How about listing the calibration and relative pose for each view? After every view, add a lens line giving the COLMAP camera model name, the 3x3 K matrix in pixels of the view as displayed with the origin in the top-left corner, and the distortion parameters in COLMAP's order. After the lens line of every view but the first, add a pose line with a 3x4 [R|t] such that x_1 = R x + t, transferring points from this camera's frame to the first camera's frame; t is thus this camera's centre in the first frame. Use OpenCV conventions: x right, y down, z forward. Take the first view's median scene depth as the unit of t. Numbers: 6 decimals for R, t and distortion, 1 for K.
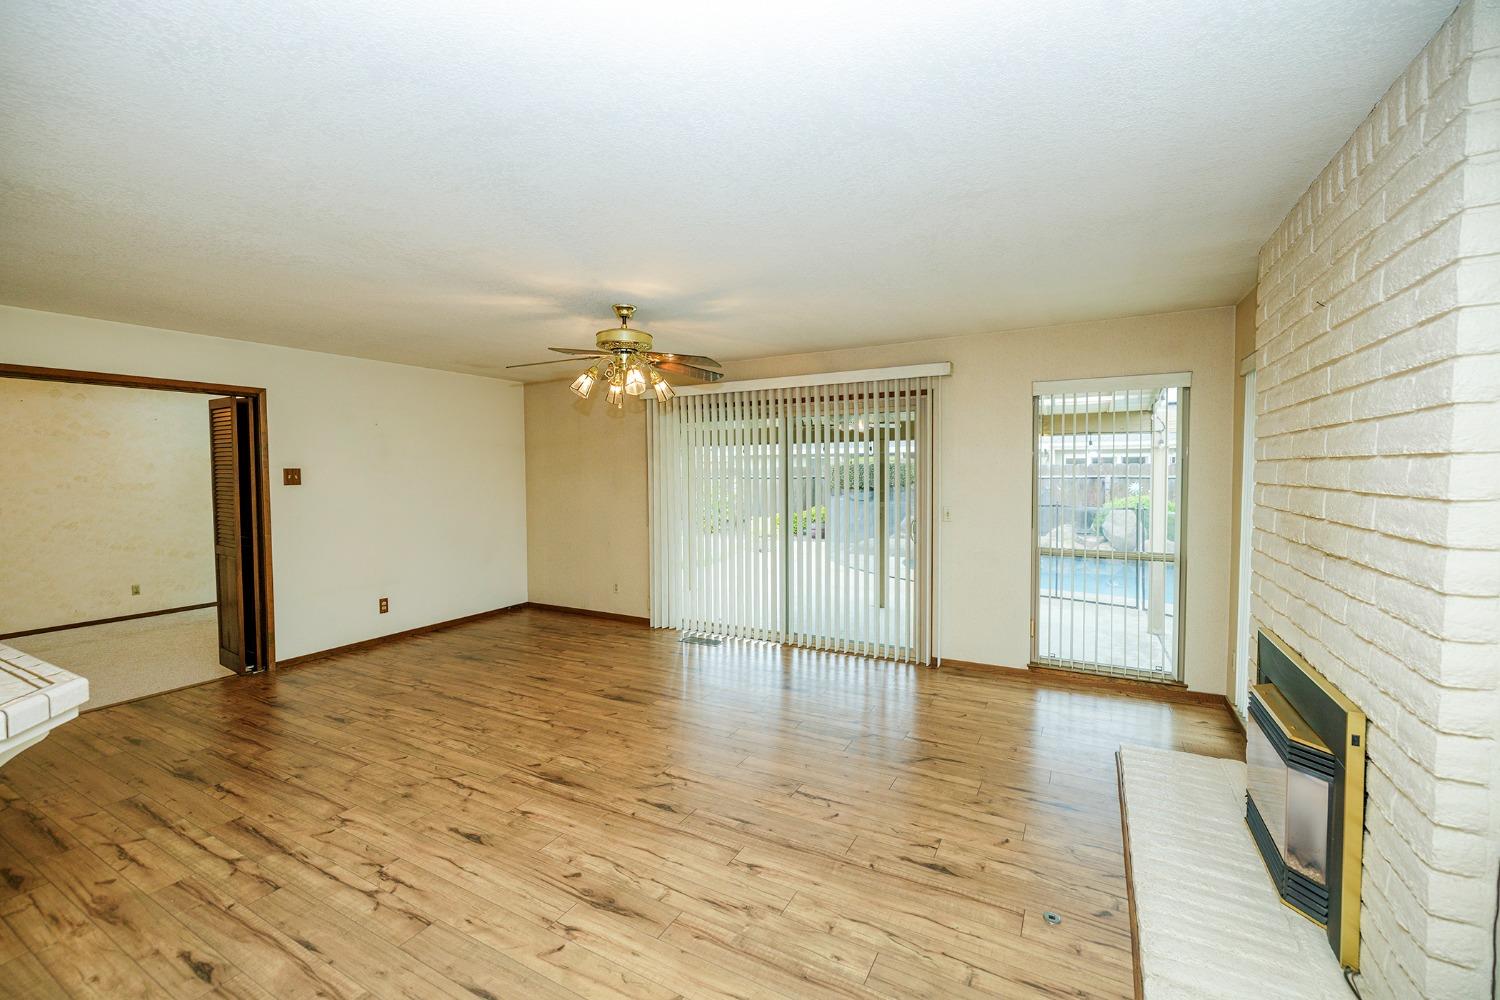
lens RADIAL K [[626.6, 0, 741.5], [0, 626.6, 495.2], [0, 0, 1]] dist [0.000102, 0.000053]
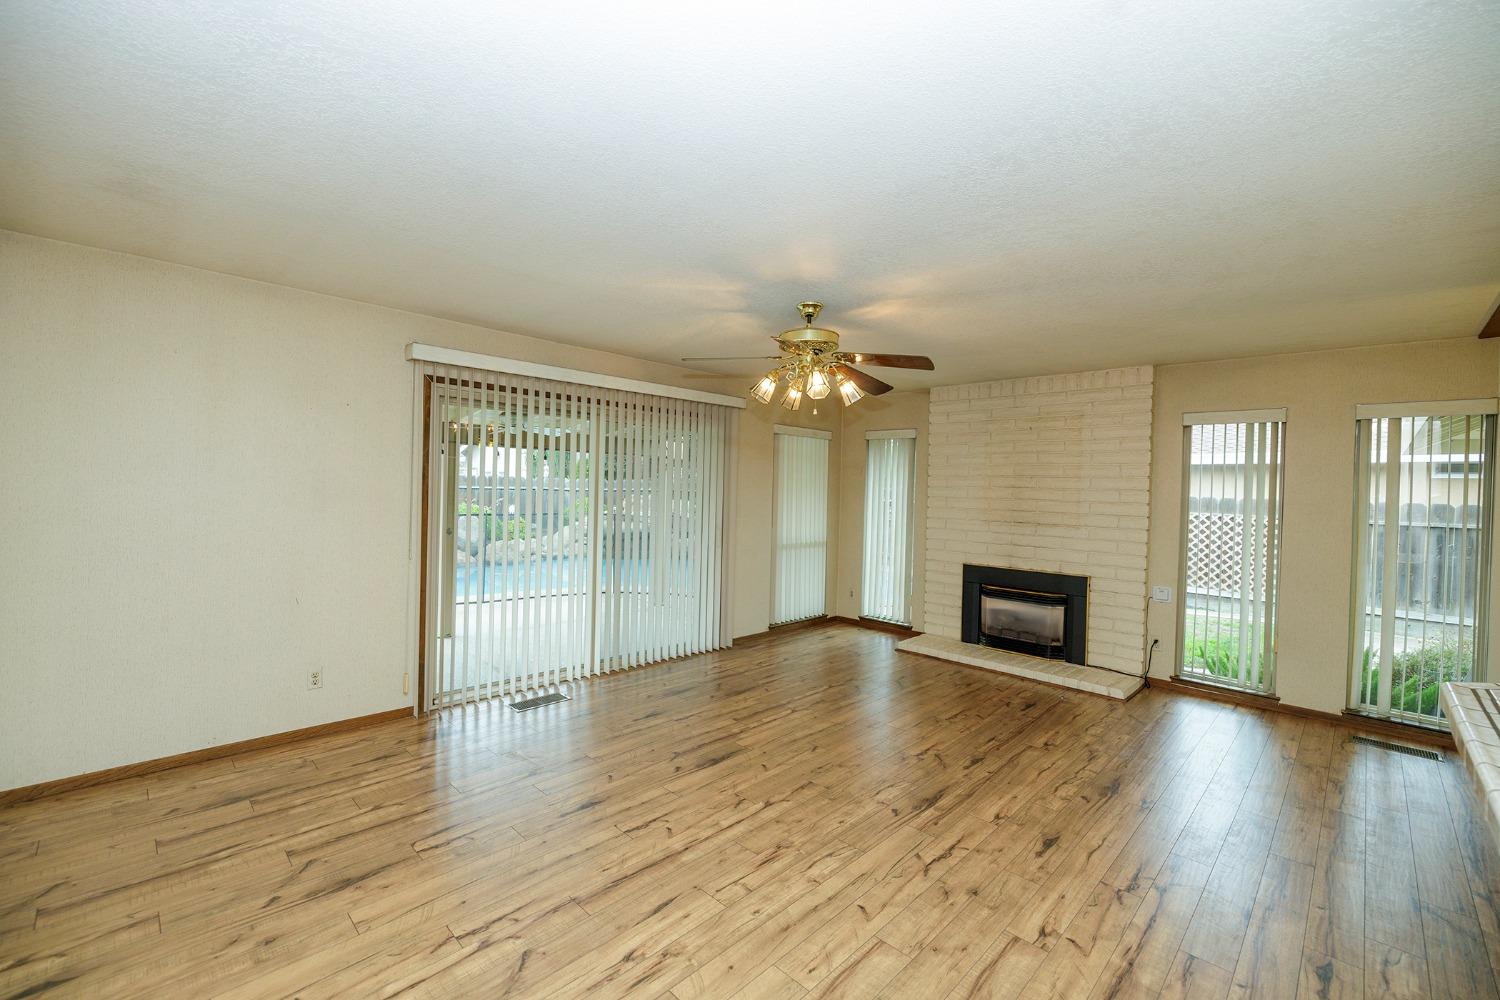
lens RADIAL K [[626.6, 0, 734.4], [0, 626.6, 493.8], [0, 0, 1]] dist [-0.000037, 0.000061]
pose [[0.278086, 0.005086, 0.960543, -1.206197], [0.010543, 0.999910, -0.008347, -0.016479], [-0.960498, 0.012449, 0.278007, 0.930584]]
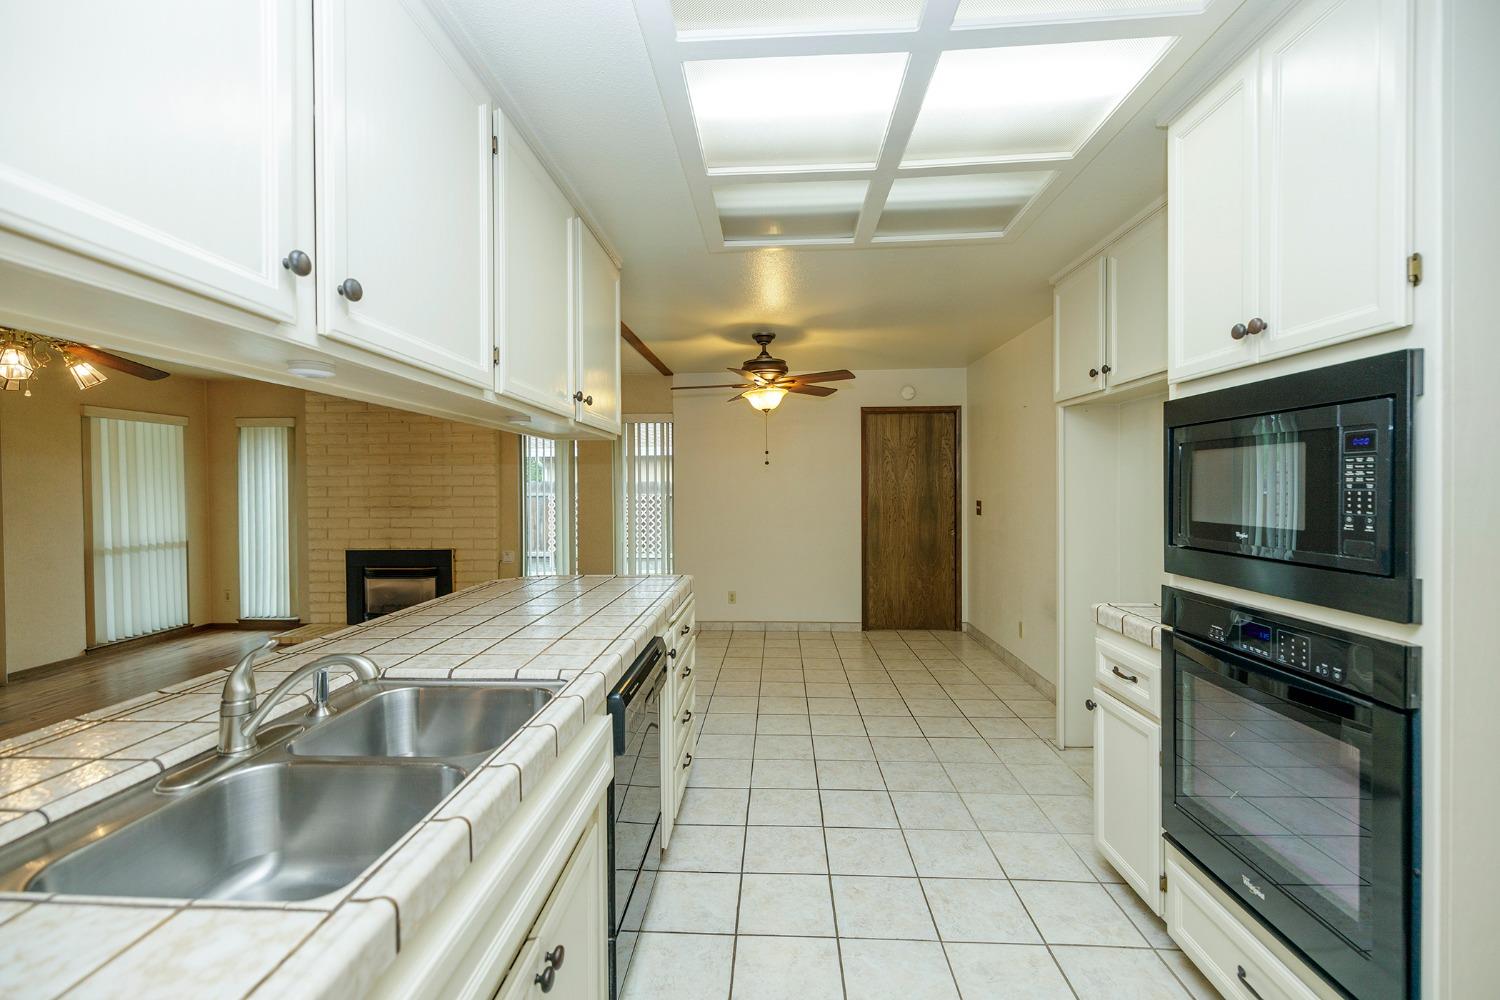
lens RADIAL K [[637.2, 0, 750.0], [0, 637.2, 500.0], [0, 0, 1]] dist [0.000955, 0.000209]
pose [[-0.440993, -0.013068, 0.897415, -1.518503], [0.044076, 0.998372, 0.036198, 0.011502], [-0.896427, 0.055517, -0.439700, 0.558285]]
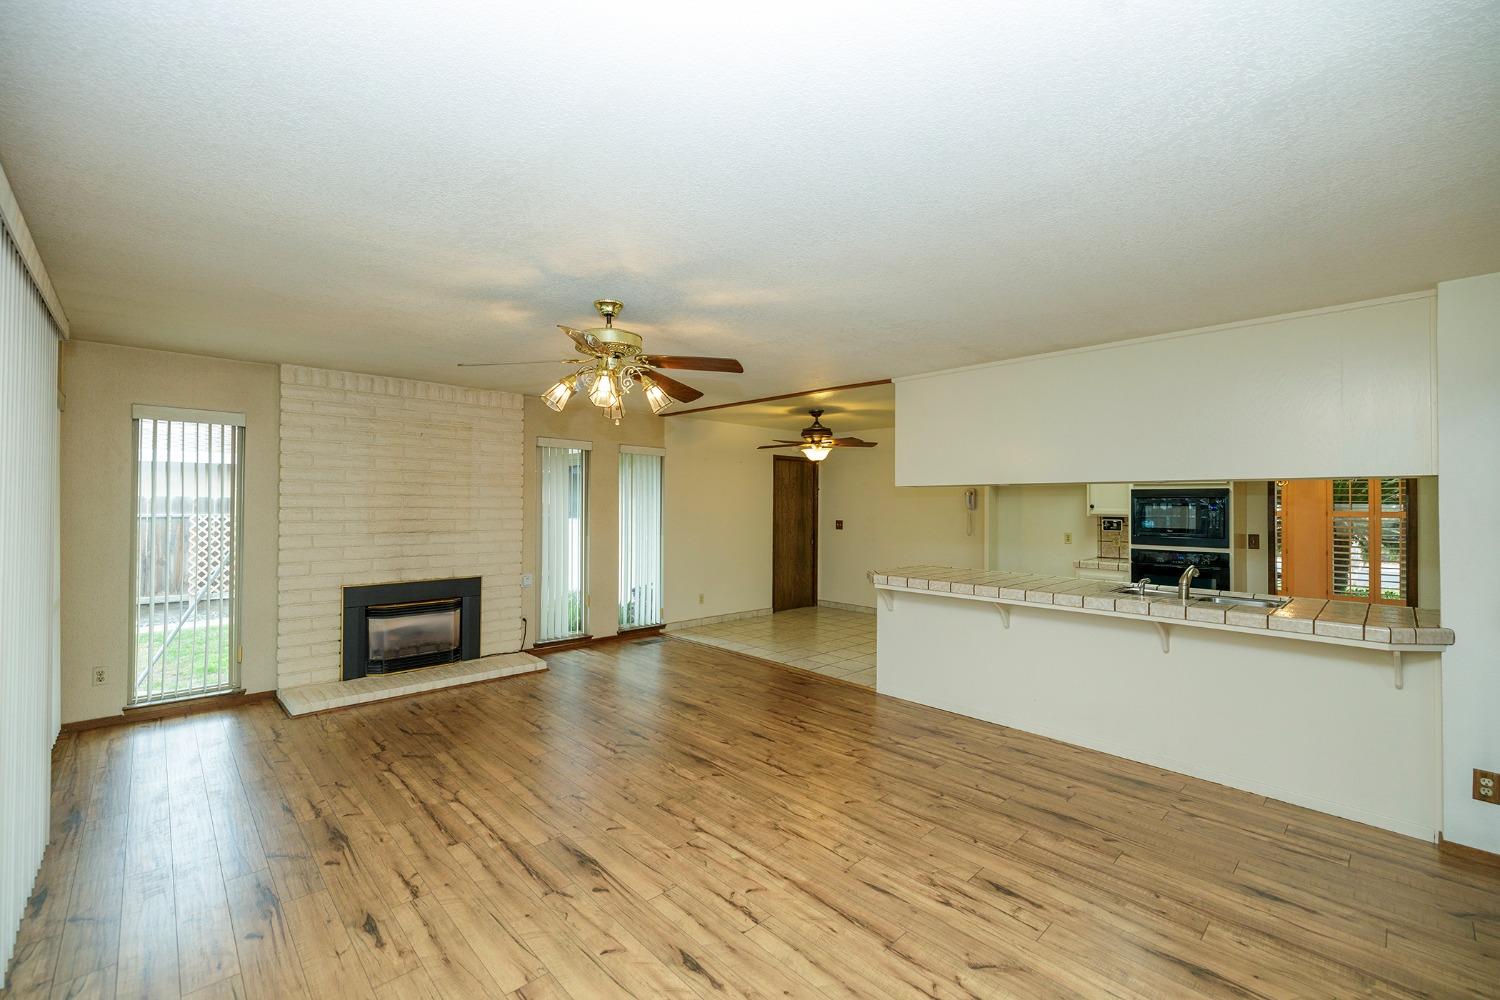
lens RADIAL K [[625.8, 0, 743.4], [0, 625.8, 499.6], [0, 0, 1]] dist [0.000680, -0.000172]
pose [[-0.954194, 0.000547, 0.299187, -0.665089], [0.009475, 0.999552, 0.028392, -0.064640], [-0.299037, 0.029926, -0.953772, 1.914943]]
